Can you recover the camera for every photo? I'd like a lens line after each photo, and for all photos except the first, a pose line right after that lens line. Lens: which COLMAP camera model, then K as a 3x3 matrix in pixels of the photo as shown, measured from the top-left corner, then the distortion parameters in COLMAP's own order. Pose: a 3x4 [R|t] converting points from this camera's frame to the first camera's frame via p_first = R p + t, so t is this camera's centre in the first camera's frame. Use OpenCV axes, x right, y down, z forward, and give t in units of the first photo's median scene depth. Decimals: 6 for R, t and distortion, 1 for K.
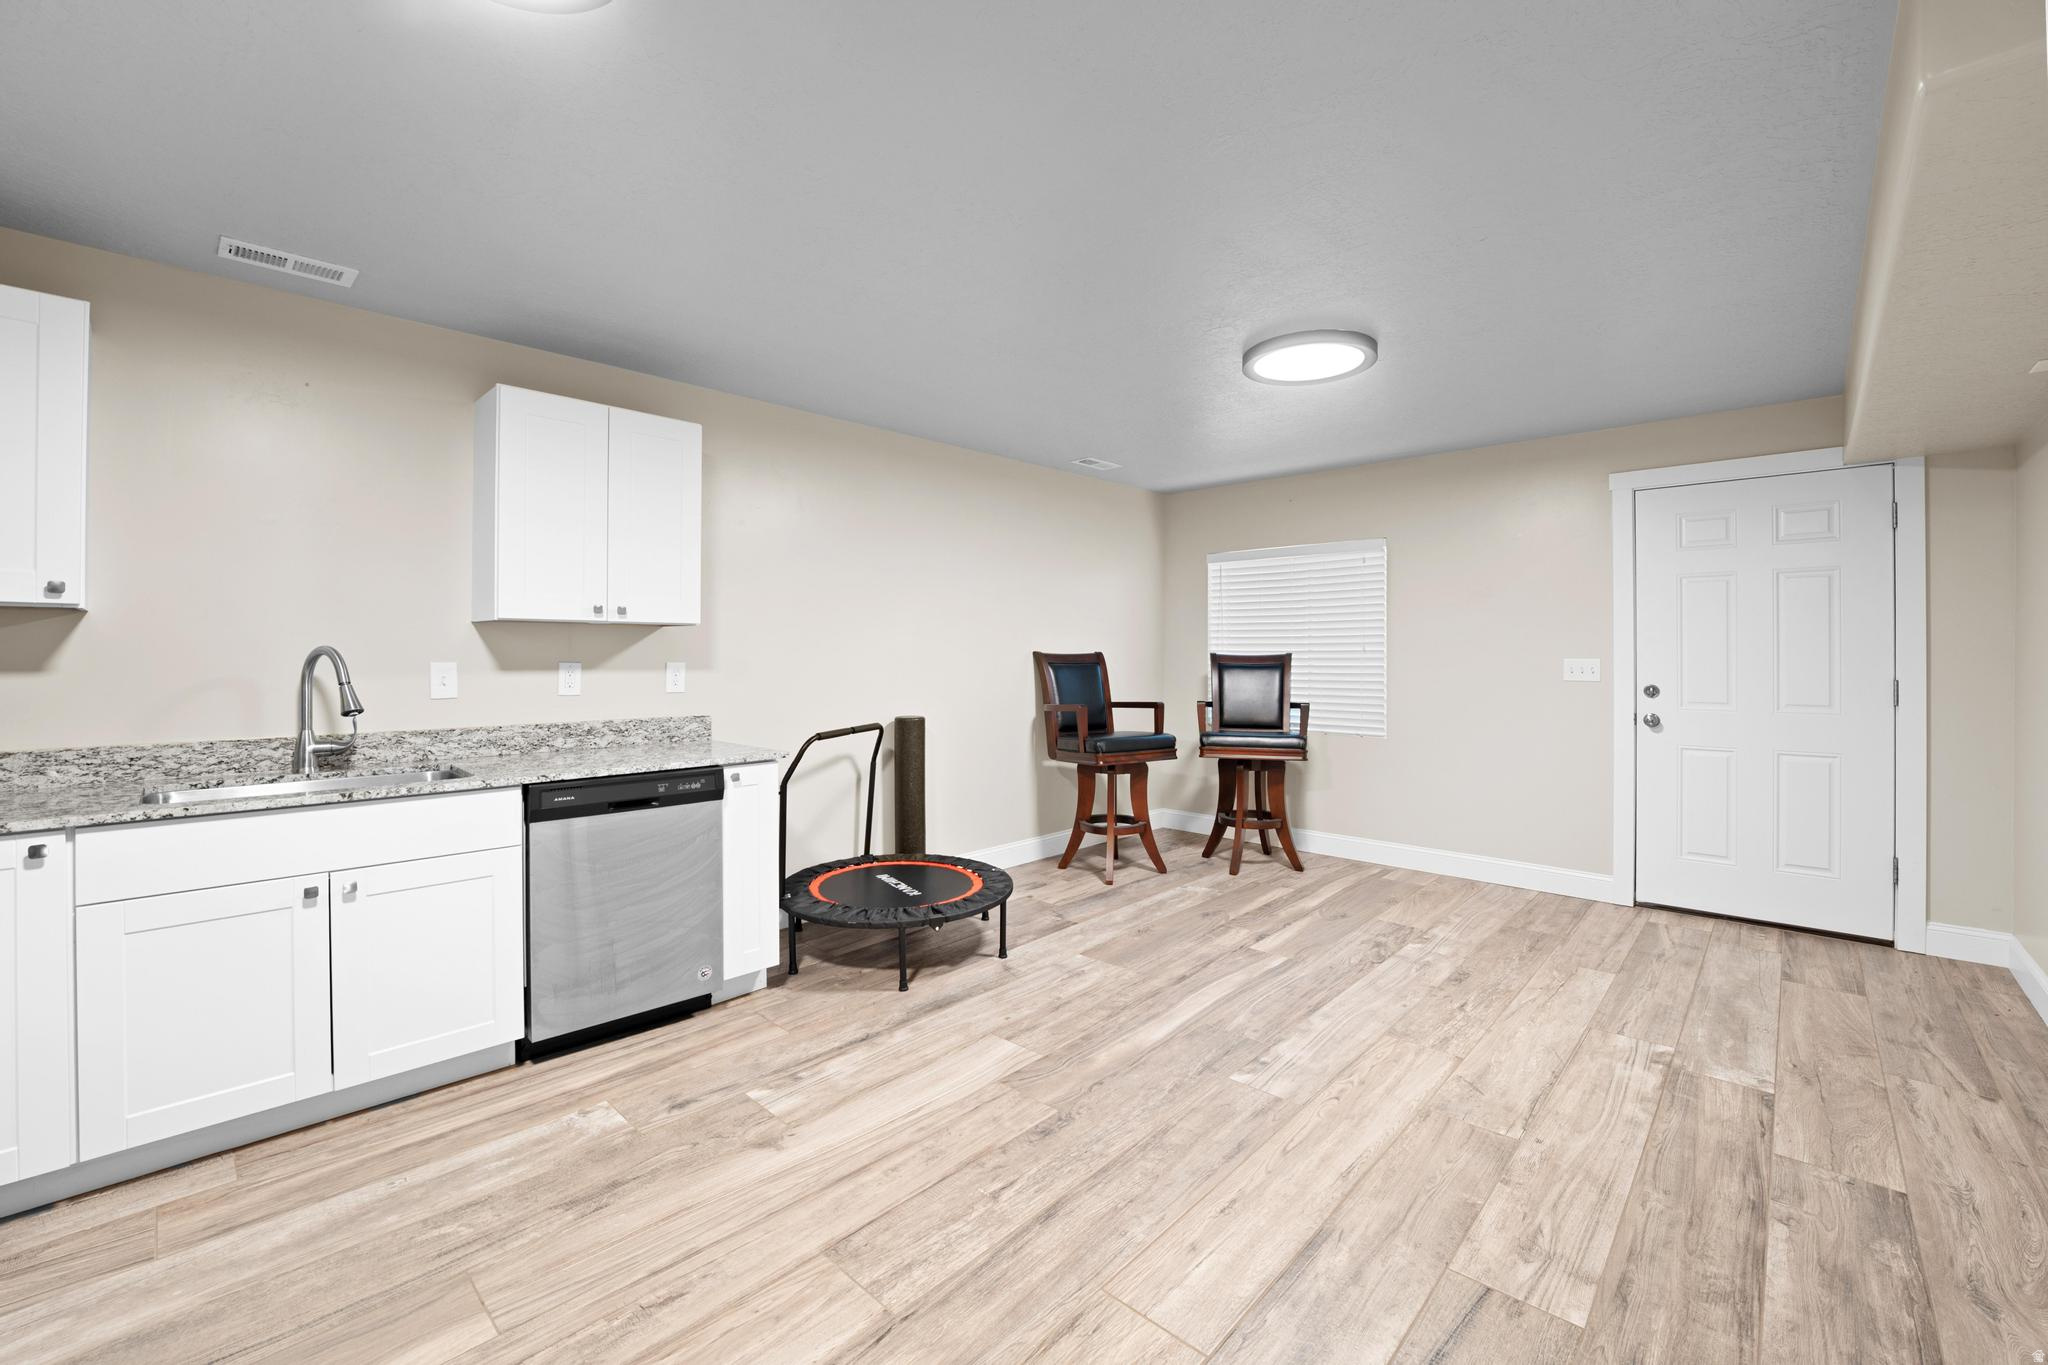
lens RADIAL K [[850.3, 0, 1018.2], [0, 850.3, 669.0], [0, 0, 1]] dist [-0.023396, 0.000563]
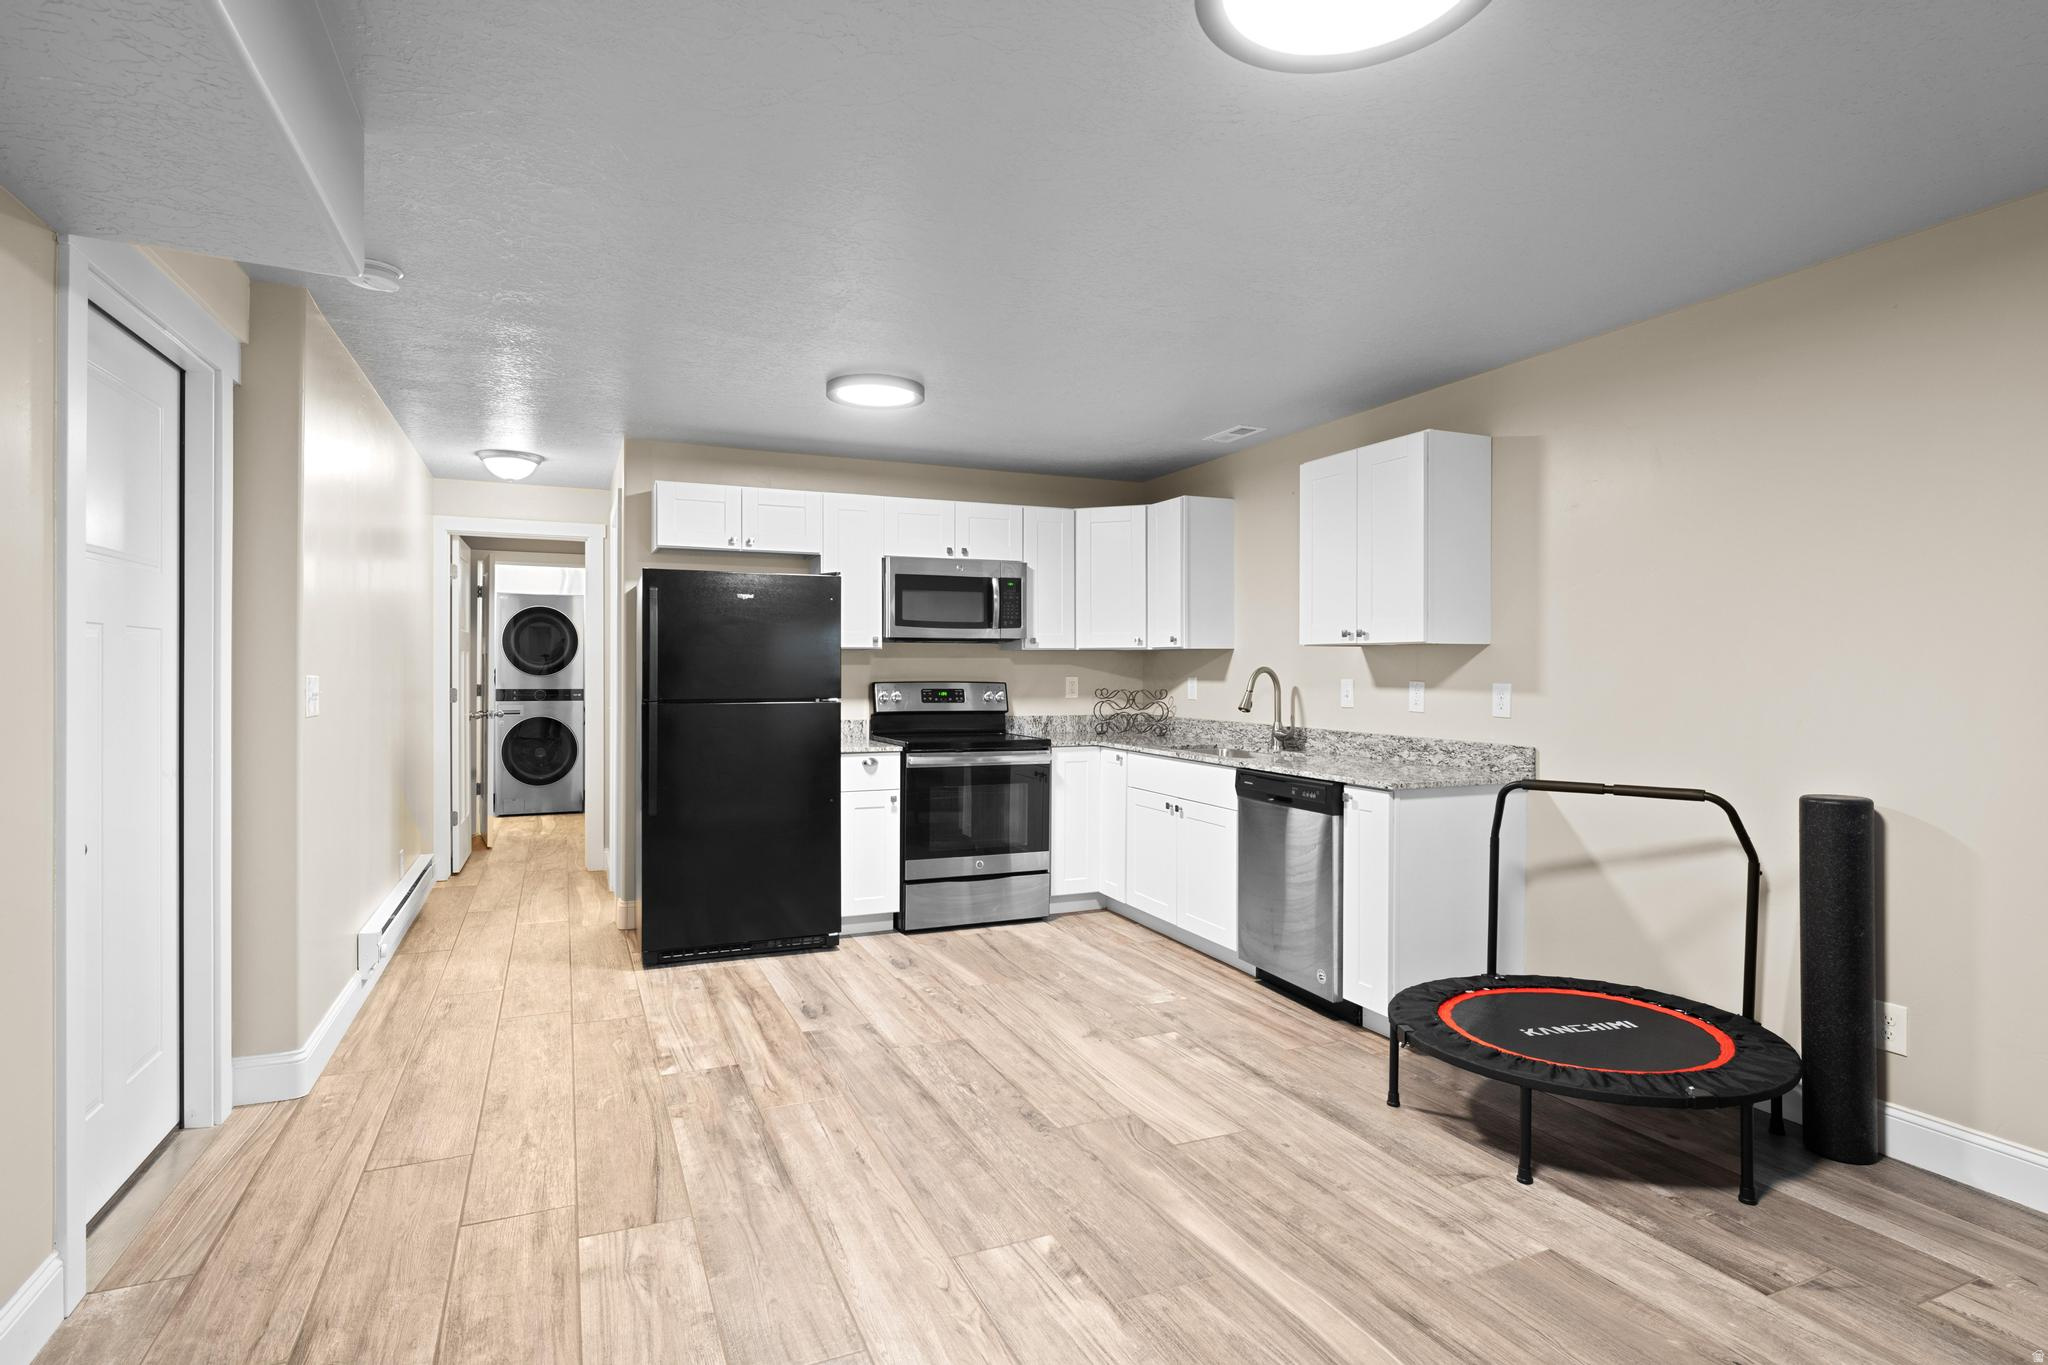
lens RADIAL K [[1066.6, 0, 1024.0], [0, 1066.6, 682.5], [0, 0, 1]] dist [-0.003377, -0.000617]
pose [[-0.400463, 0.008153, -0.916277, 1.091440], [-0.022507, 0.999571, 0.018731, -0.024423], [0.916036, 0.028124, -0.400108, 1.304561]]
